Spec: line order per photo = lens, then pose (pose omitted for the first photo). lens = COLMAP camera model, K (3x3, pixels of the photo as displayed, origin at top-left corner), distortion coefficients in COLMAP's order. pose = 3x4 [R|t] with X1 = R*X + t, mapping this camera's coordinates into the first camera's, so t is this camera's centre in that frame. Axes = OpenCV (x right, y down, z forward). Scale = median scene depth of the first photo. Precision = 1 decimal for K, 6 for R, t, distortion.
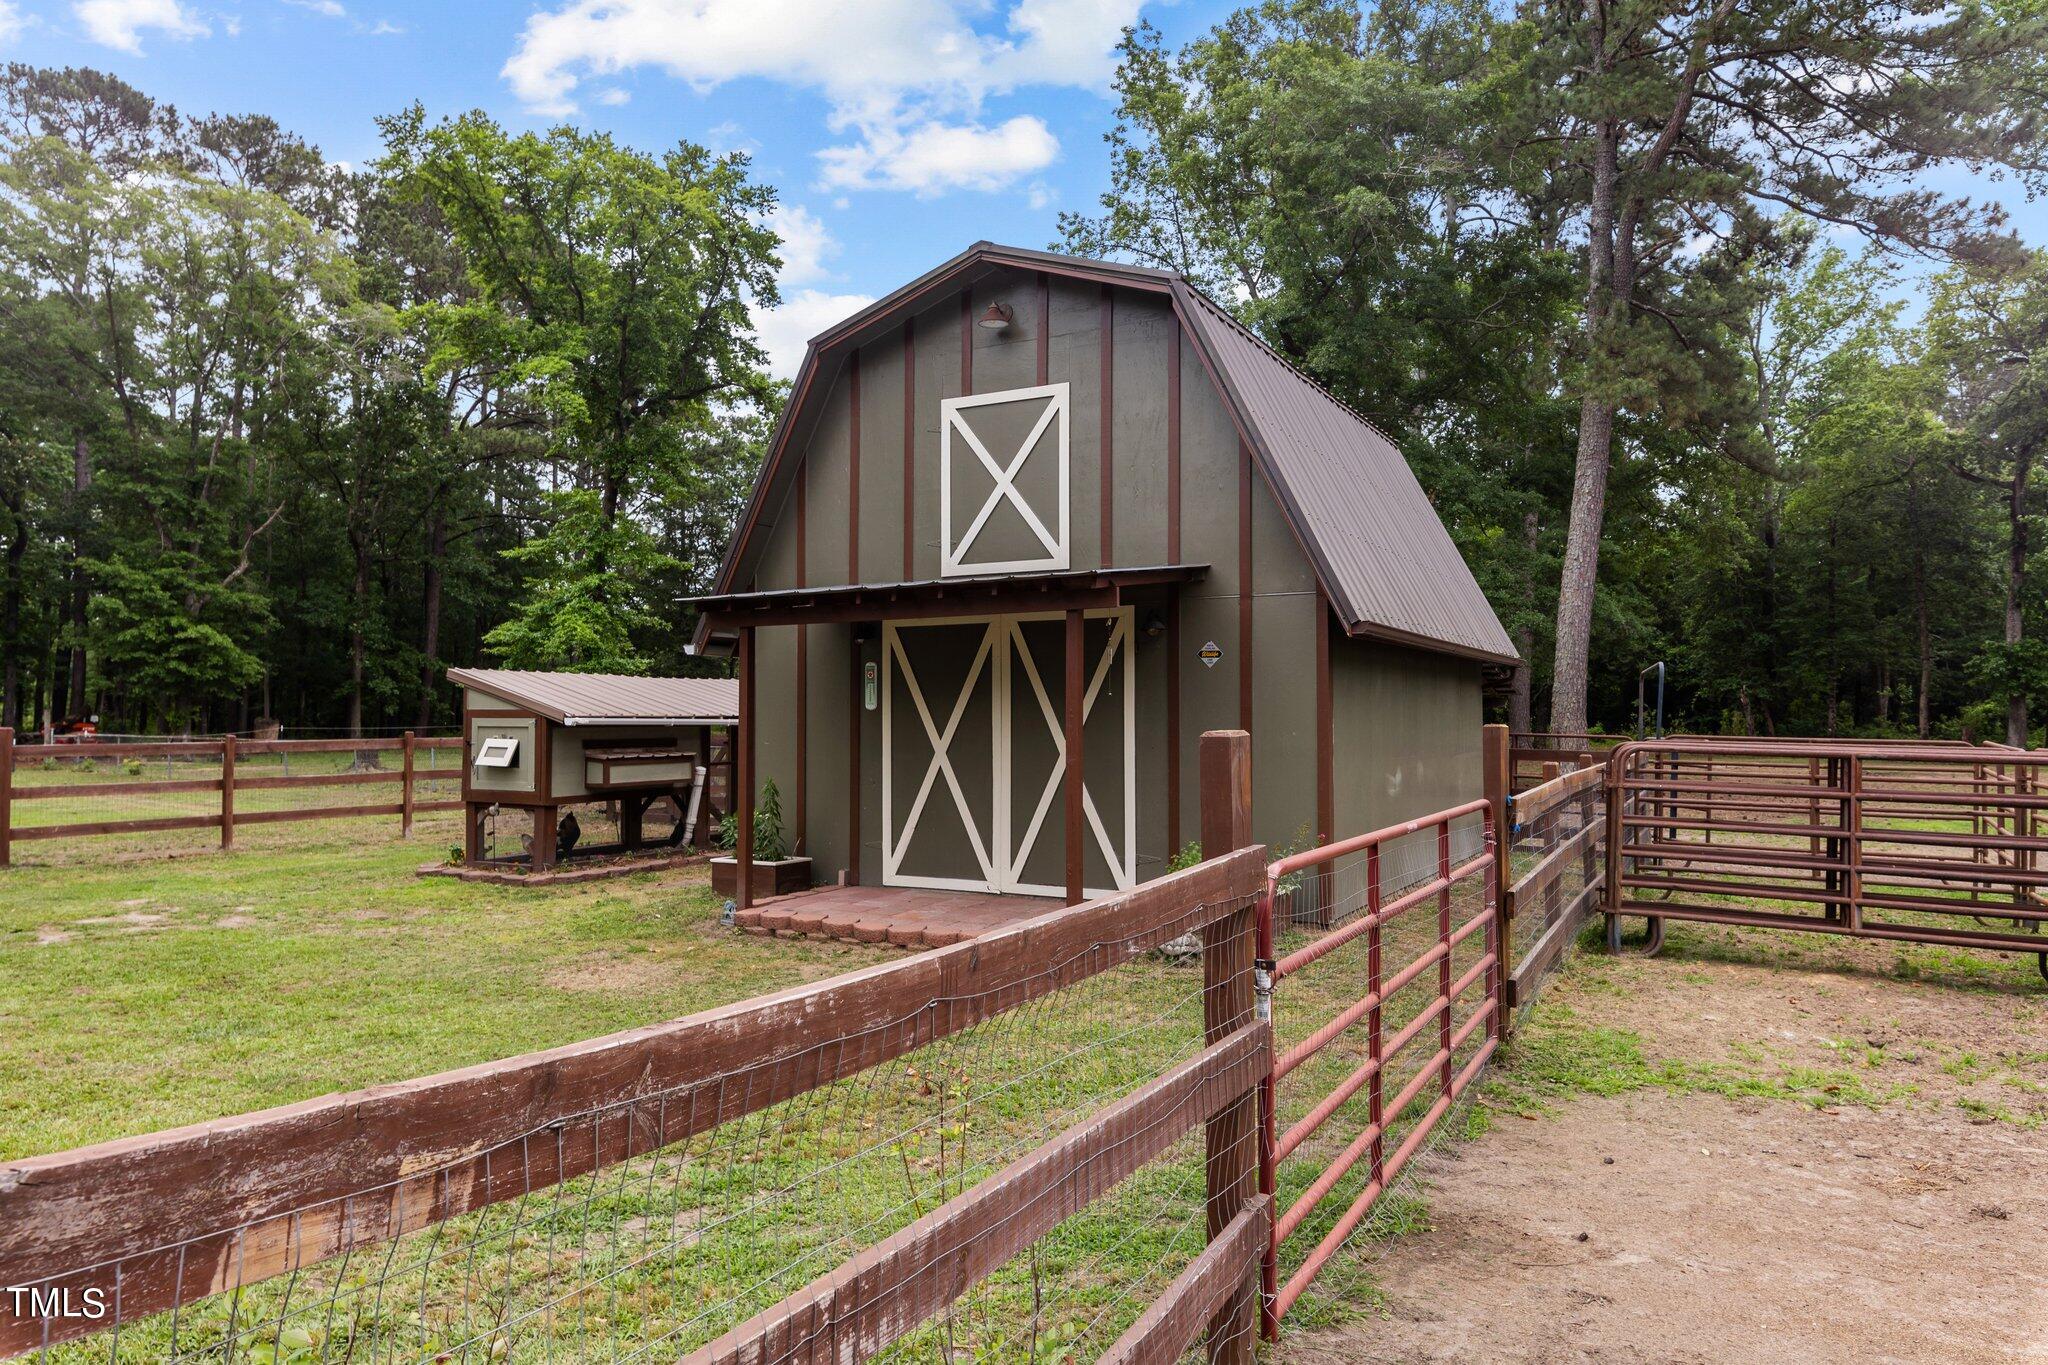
lens RADIAL K [[1323.9, 0, 1022.2], [0, 1323.9, 692.8], [0, 0, 1]] dist [-0.003452, -0.003415]
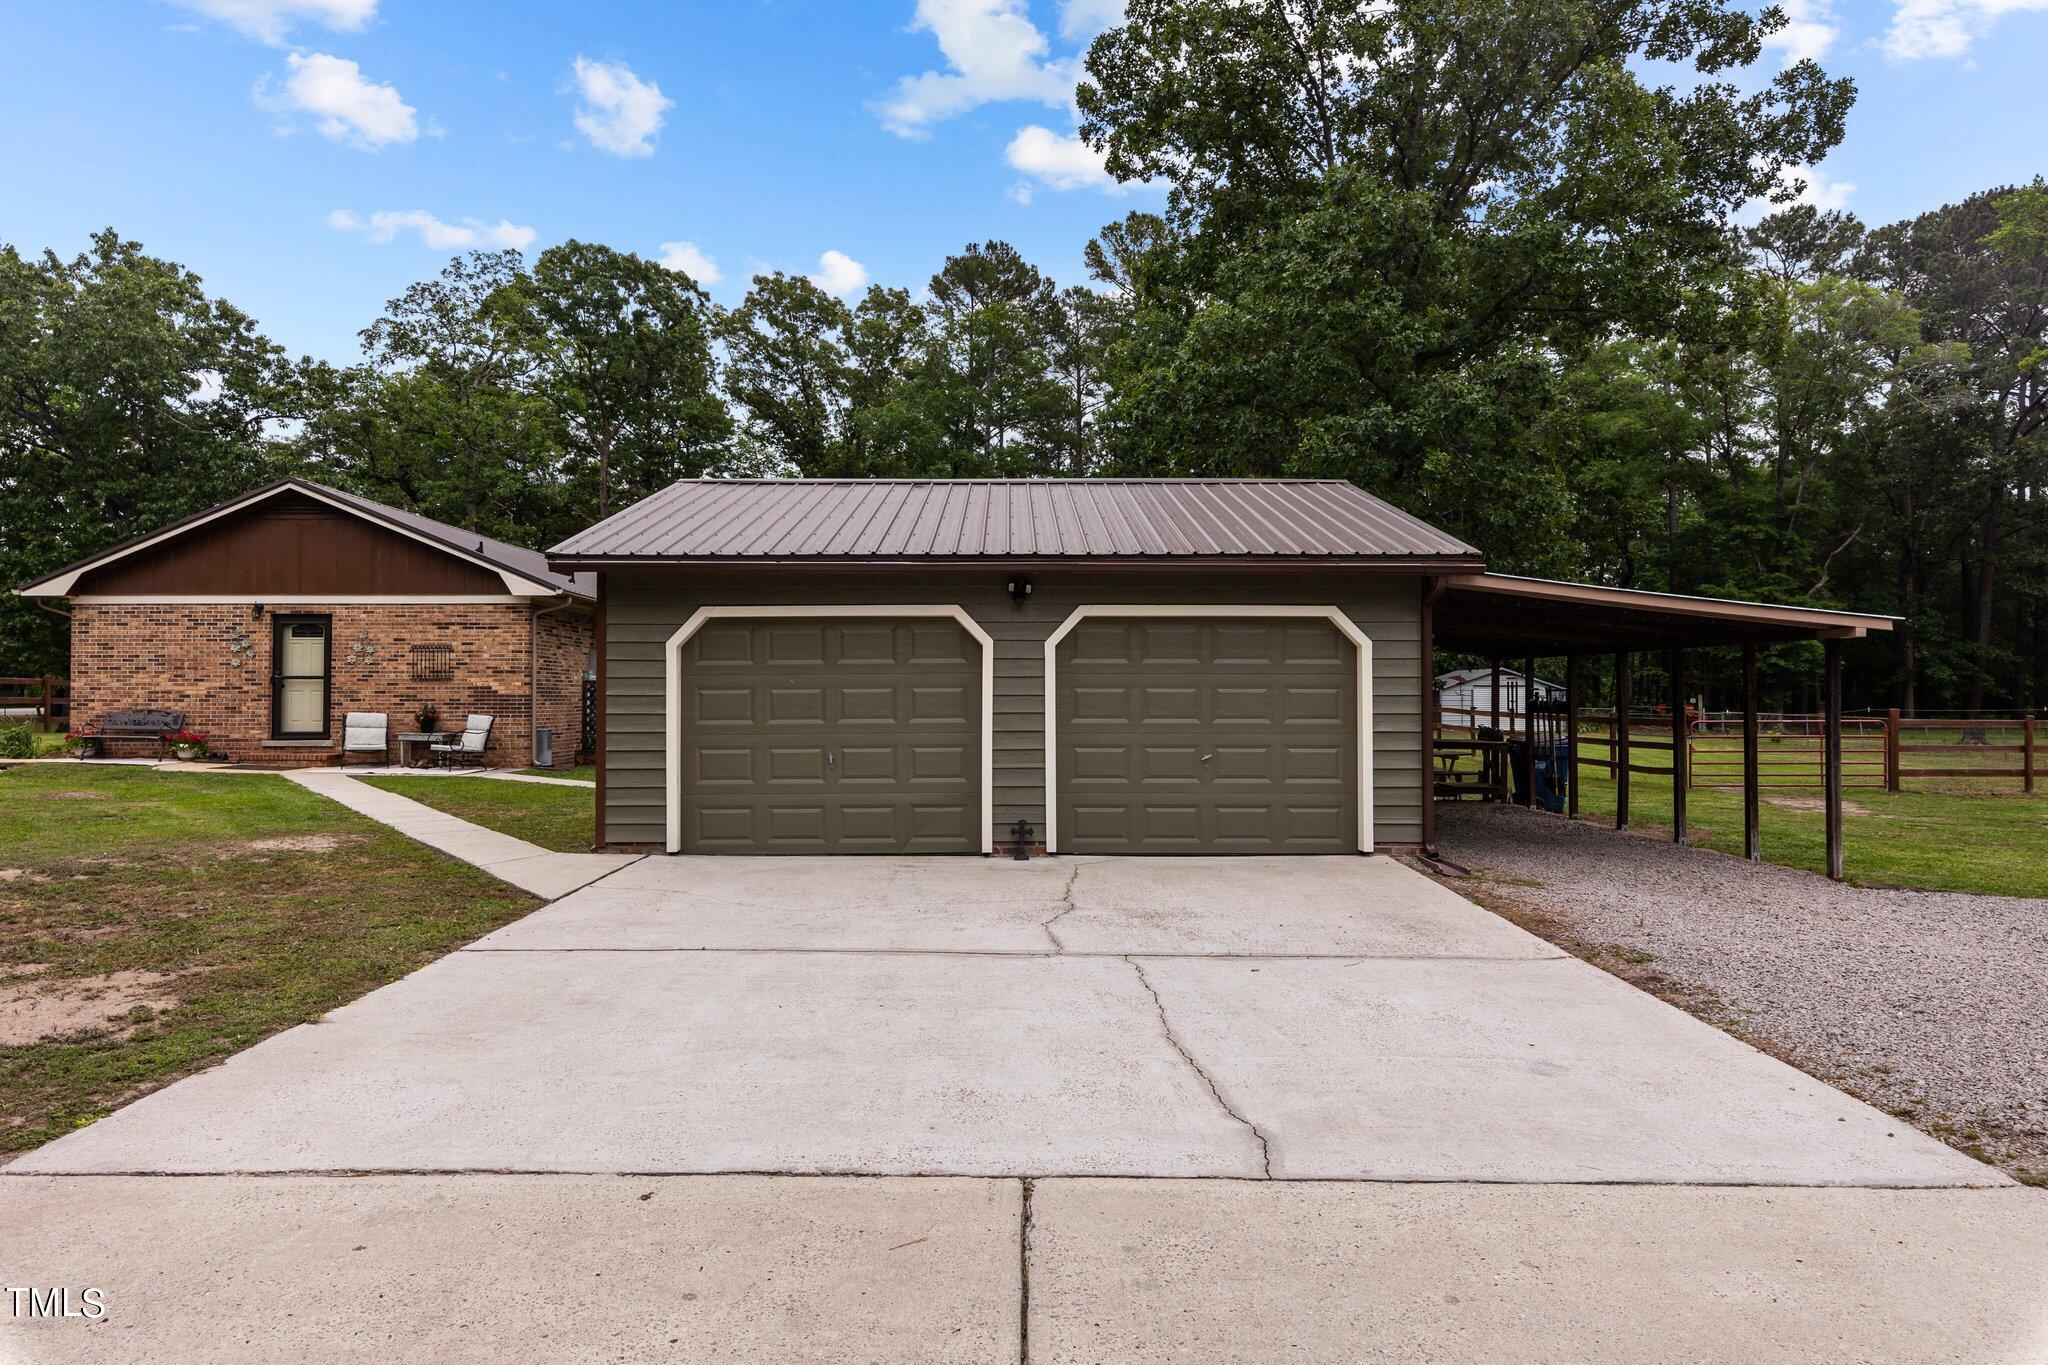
lens RADIAL K [[1170.4, 0, 1018.3], [0, 1170.4, 678.3], [0, 0, 1]] dist [-0.000796, 0.001821]
pose [[0.500739, -0.010534, -0.865534, -0.012759], [0.011598, 0.999918, -0.005460, -0.005426], [0.865521, -0.007304, 0.500820, -0.223184]]
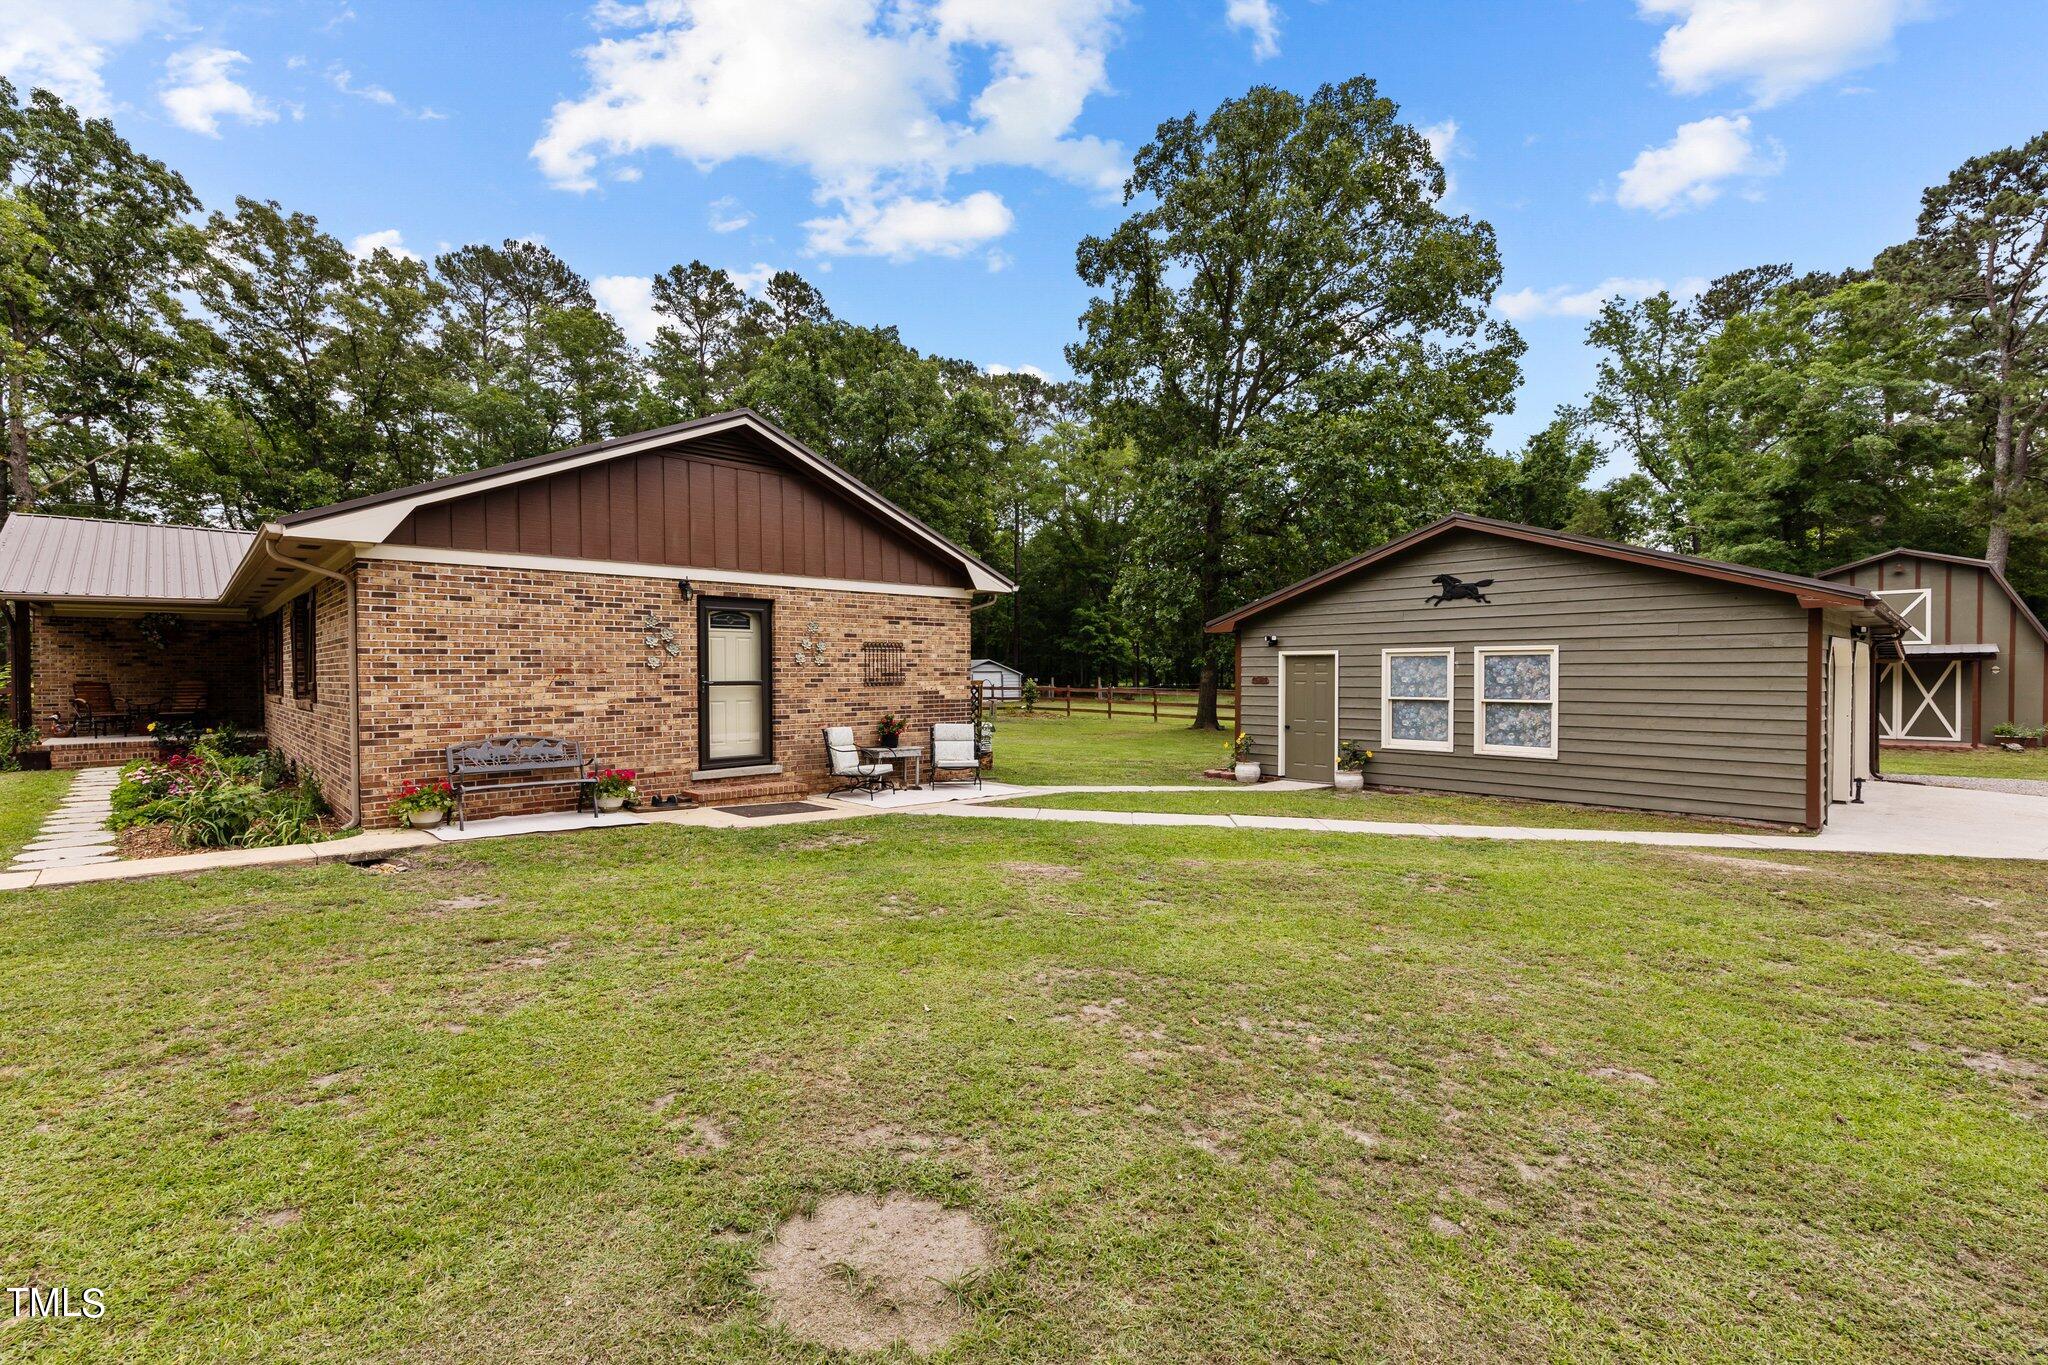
lens RADIAL K [[879.9, 0, 997.7], [0, 879.9, 687.5], [0, 0, 1]] dist [-0.003216, -0.000740]
pose [[0.953301, 0.003295, -0.302005, -0.366168], [0.006840, 0.999448, 0.032496, -0.016899], [0.301945, -0.033044, 0.952752, -0.435868]]
